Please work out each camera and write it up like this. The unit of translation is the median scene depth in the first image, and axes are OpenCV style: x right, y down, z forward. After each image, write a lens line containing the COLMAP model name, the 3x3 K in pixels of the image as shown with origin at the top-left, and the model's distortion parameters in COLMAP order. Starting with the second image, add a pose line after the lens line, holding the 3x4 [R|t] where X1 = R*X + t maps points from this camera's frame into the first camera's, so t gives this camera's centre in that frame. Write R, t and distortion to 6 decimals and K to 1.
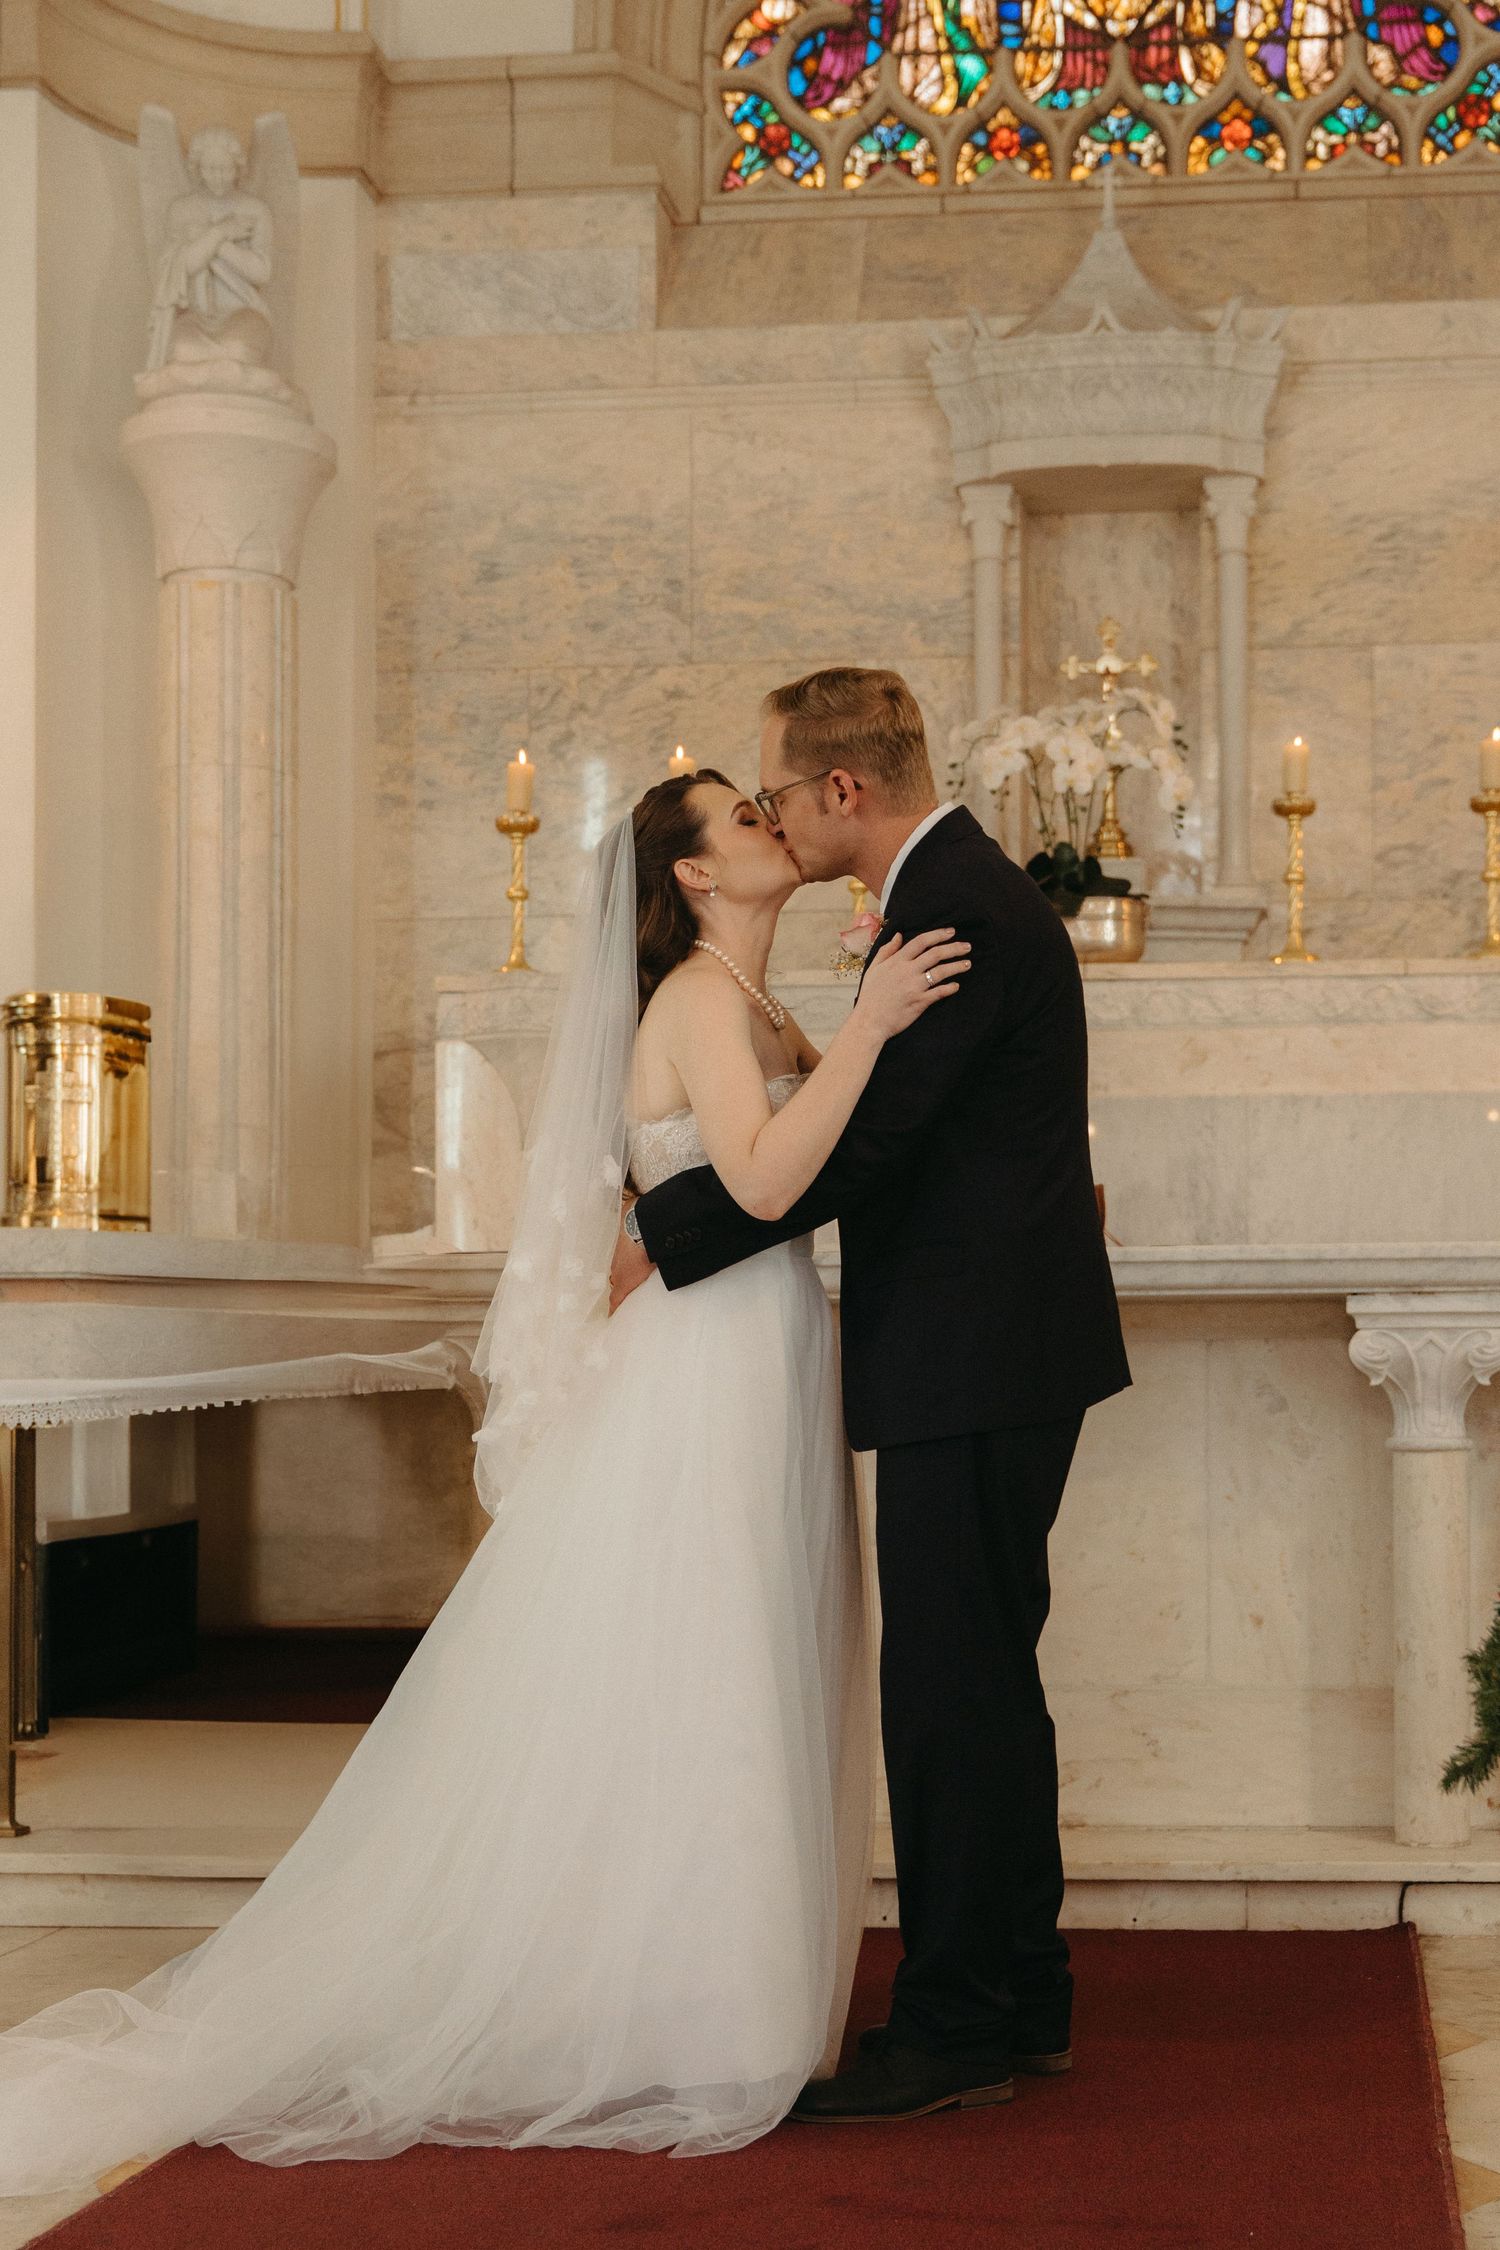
lens RADIAL K [[6024.6, 0, 749.7], [0, 6024.6, 1126.6], [0, 0, 1]] dist [0.036652, 0.000000]
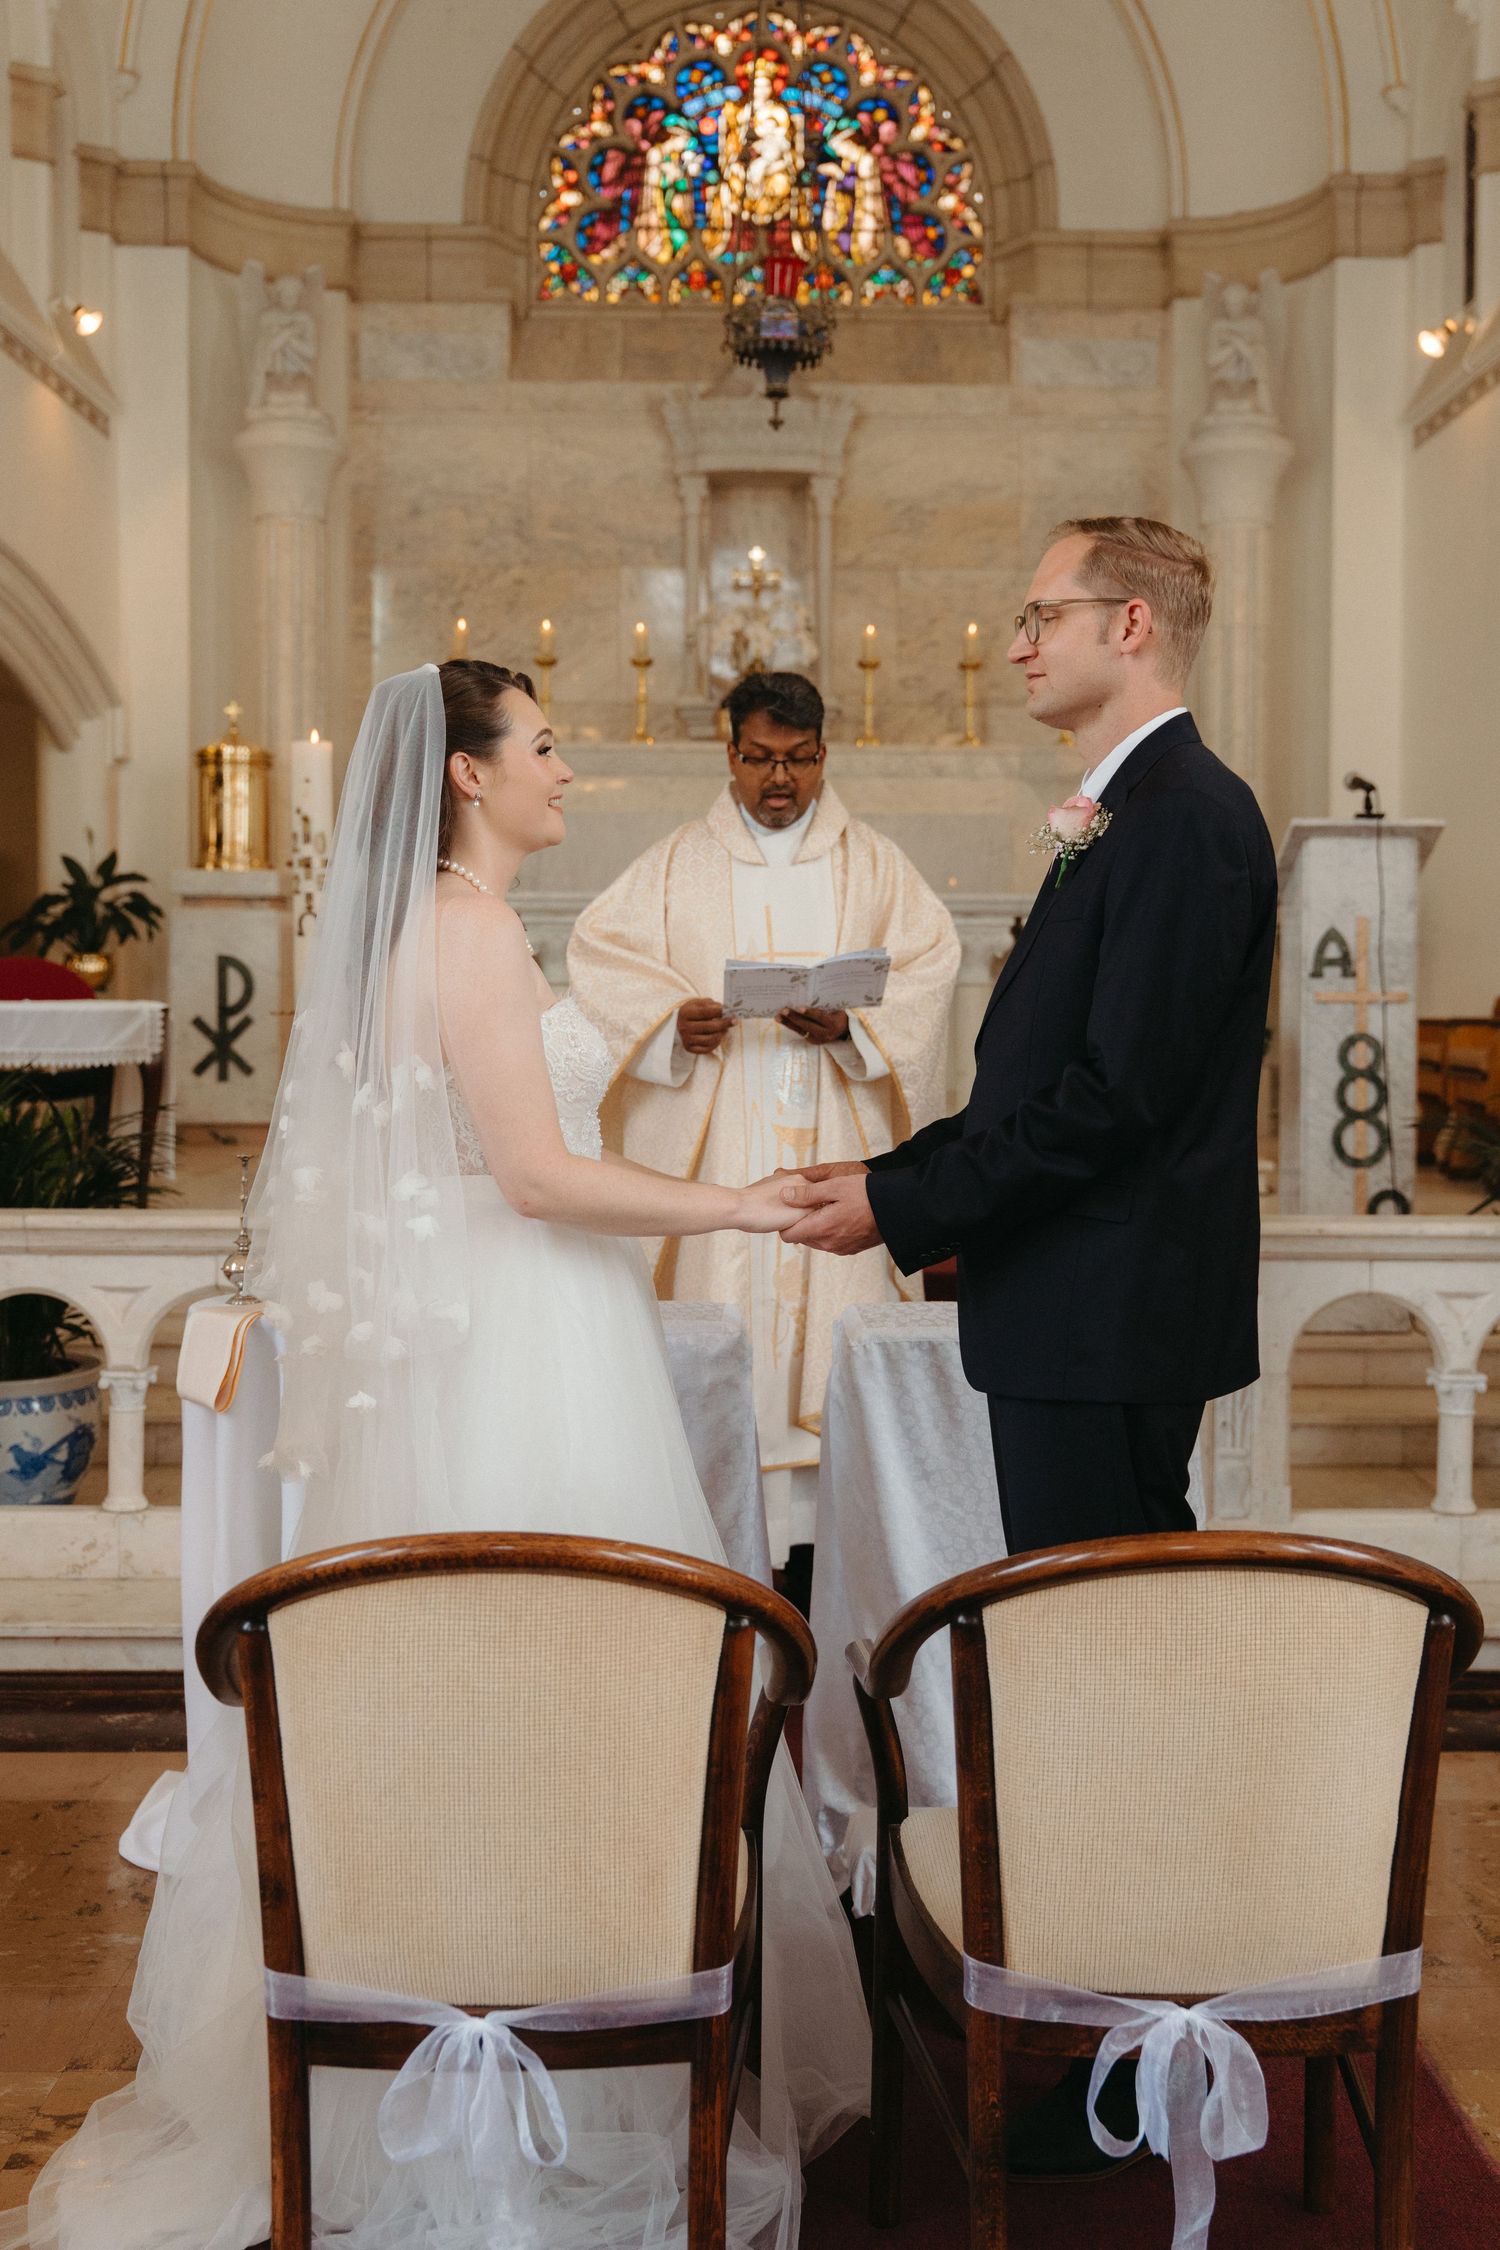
lens RADIAL K [[6024.6, 0, 750.5], [0, 6024.6, 1123.8], [0, 0, 1]] dist [0.036652, 0.000000]
pose [[0.990263, 0.009329, 0.138893, -0.196584], [-0.019201, 0.997369, 0.069907, -0.036564], [-0.137875, -0.071893, 0.987837, -0.842088]]
